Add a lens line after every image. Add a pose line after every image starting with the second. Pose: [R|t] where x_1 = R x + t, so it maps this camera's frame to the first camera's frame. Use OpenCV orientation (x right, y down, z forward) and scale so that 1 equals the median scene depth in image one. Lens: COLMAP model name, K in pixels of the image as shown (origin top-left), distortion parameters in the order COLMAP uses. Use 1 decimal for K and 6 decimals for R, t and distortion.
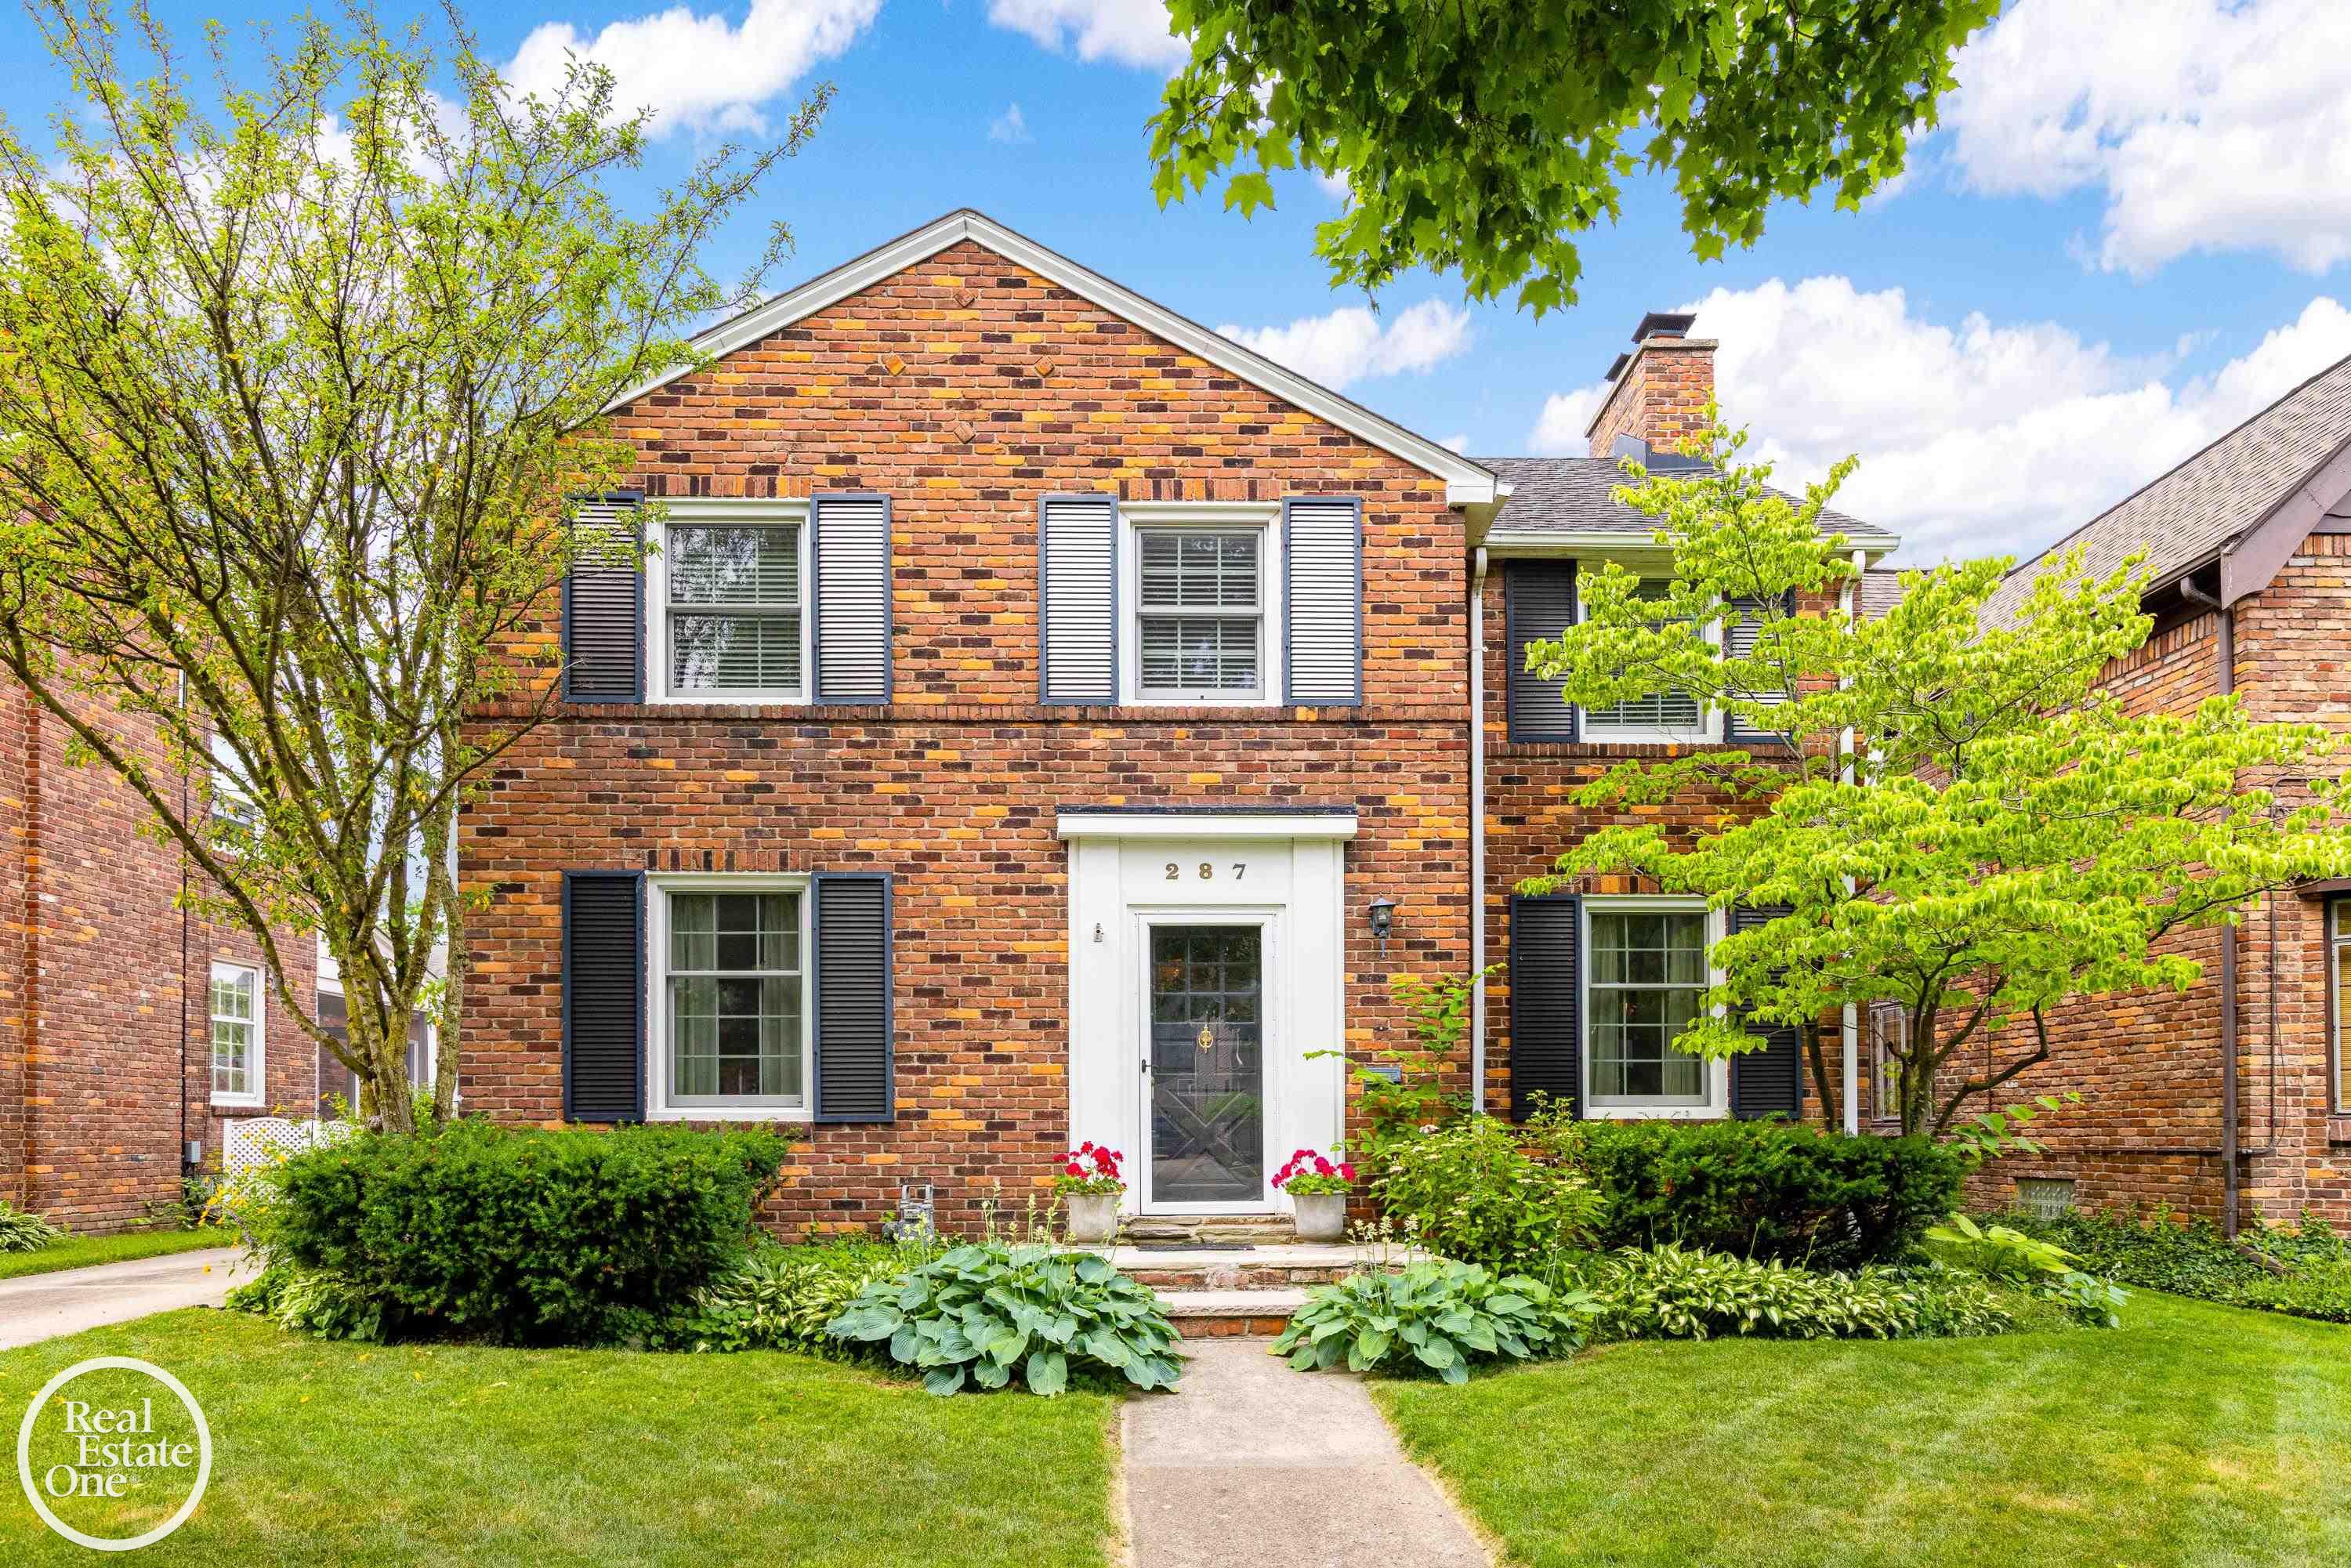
lens RADIAL K [[1375.5, 0, 1084.6], [0, 1375.5, 846.9], [0, 0, 1]] dist [0.002292, -0.002877]
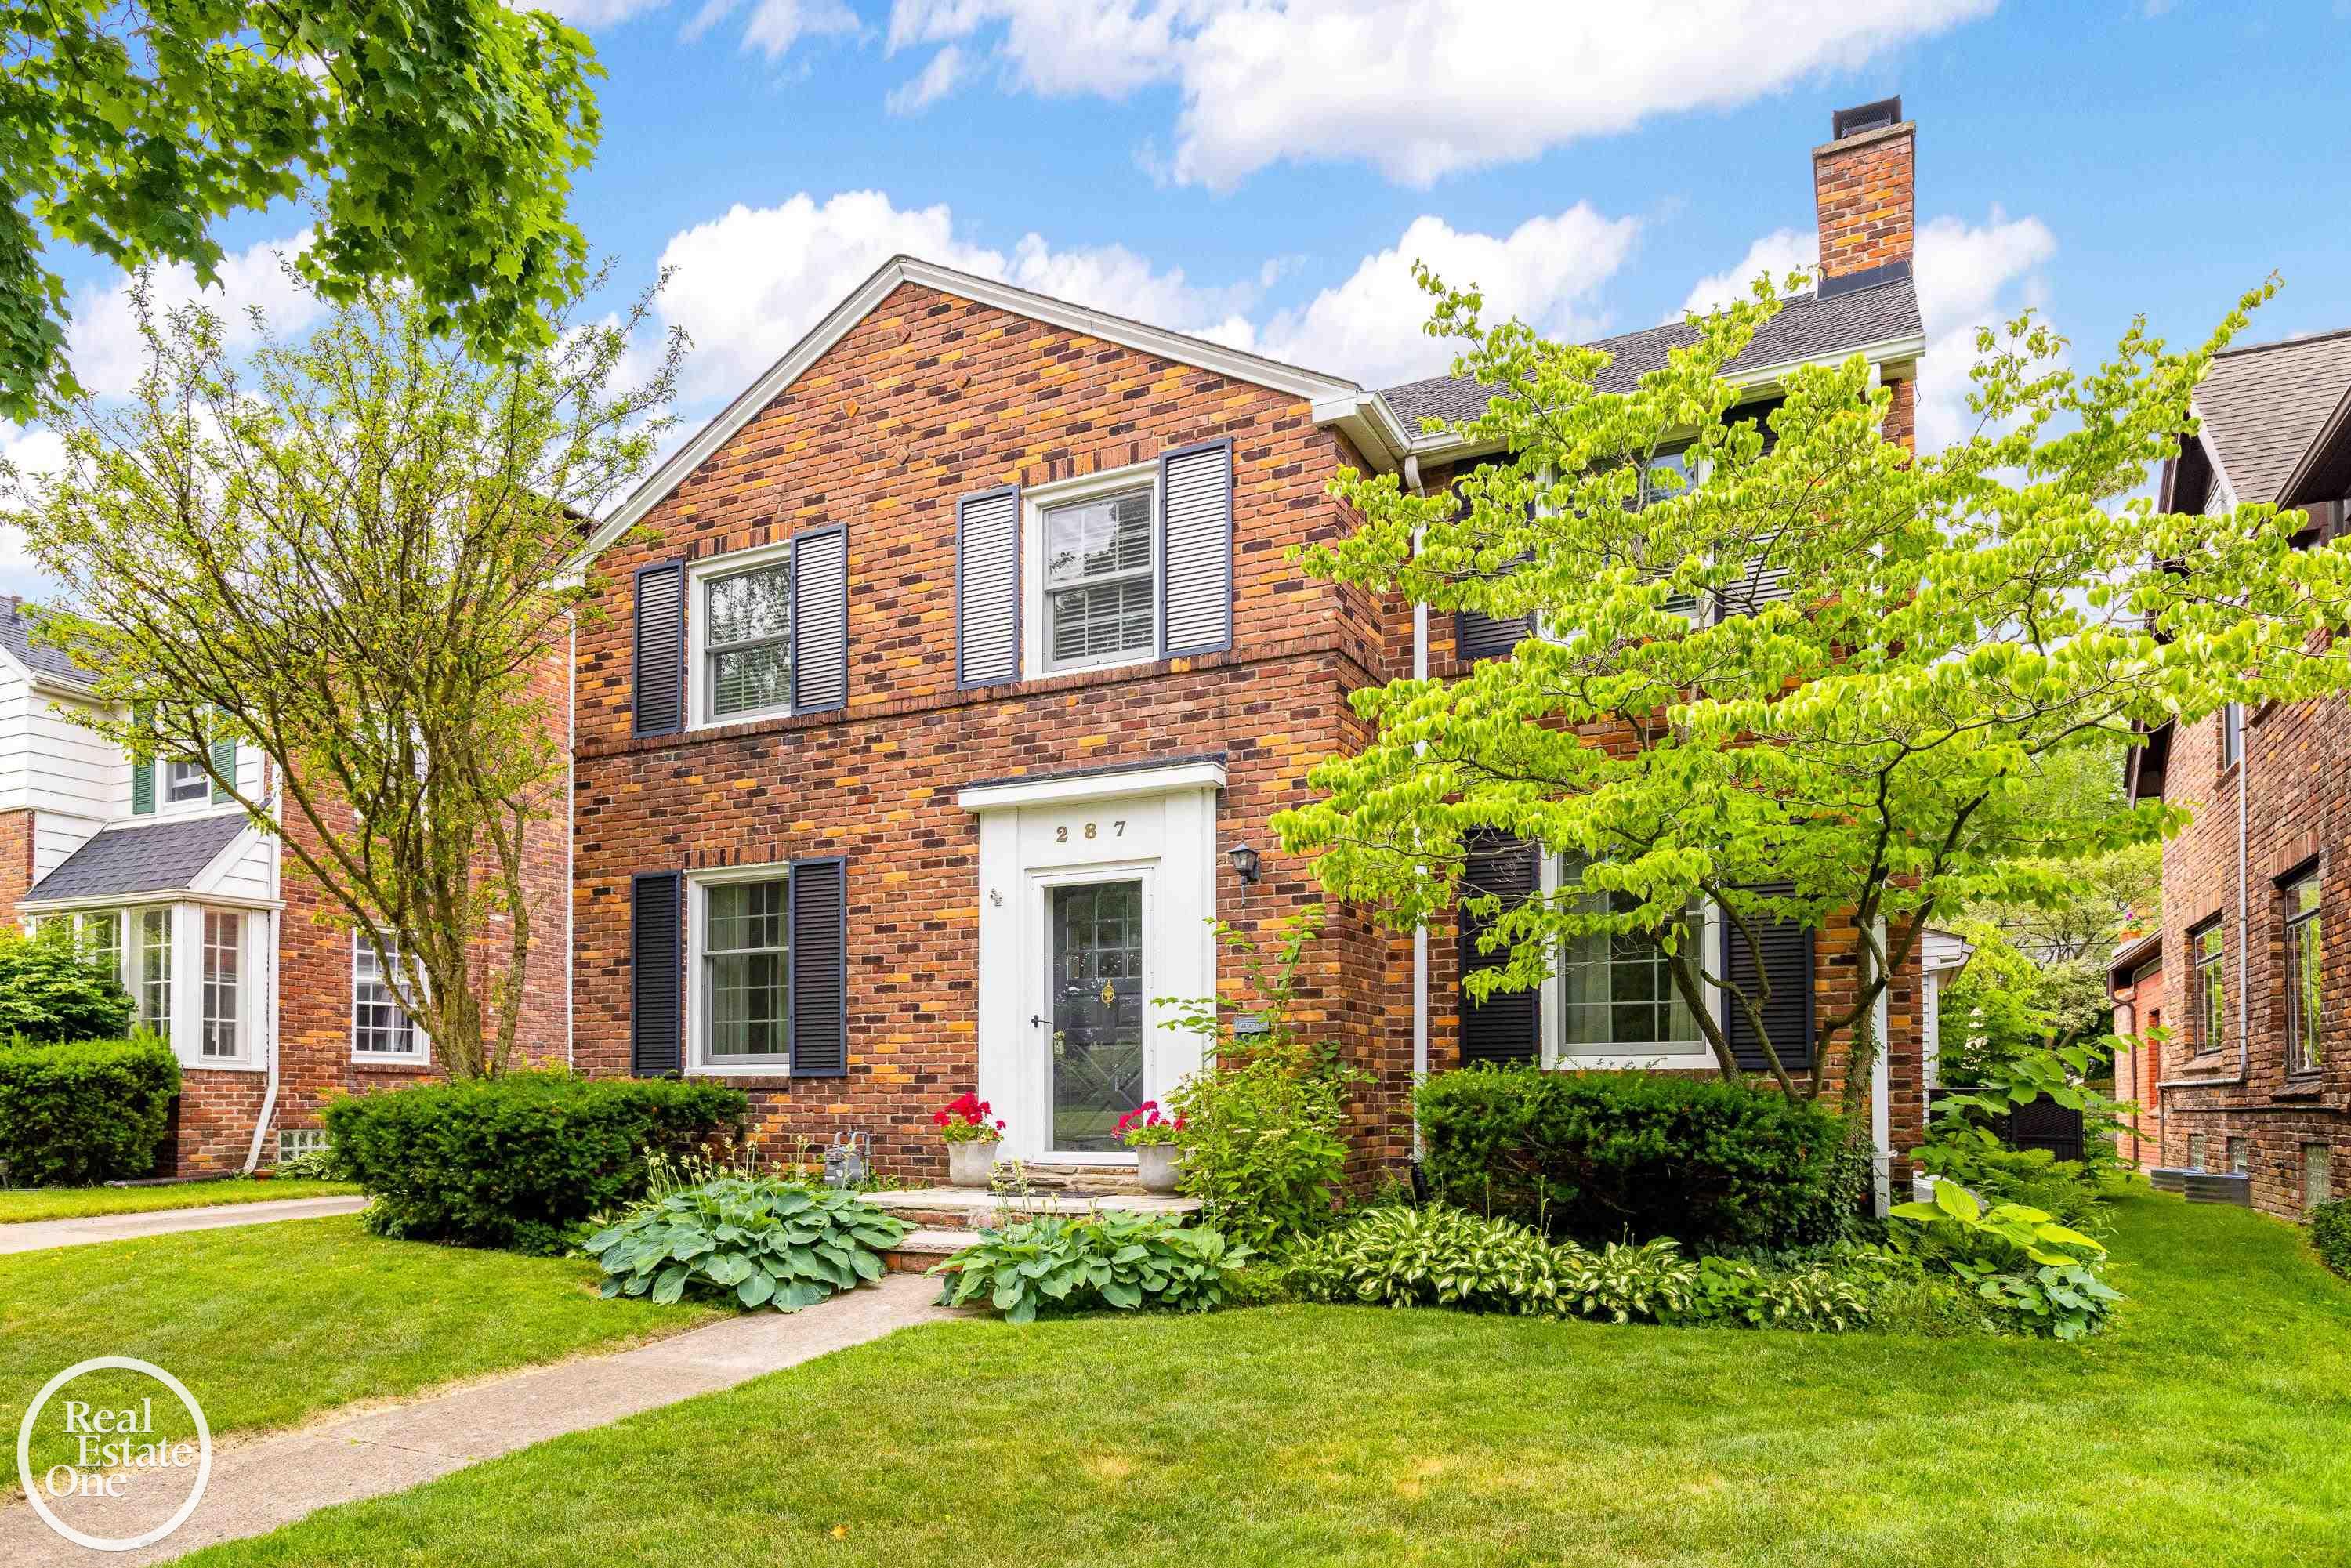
lens RADIAL K [[1387.7, 0, 1182.3], [0, 1387.7, 794.5], [0, 0, 1]] dist [-0.002141, -0.000665]
pose [[0.891076, -0.095756, -0.443637, 0.610934], [0.088519, 0.995385, -0.037051, 0.034946], [0.445138, -0.006255, 0.895440, 0.099125]]
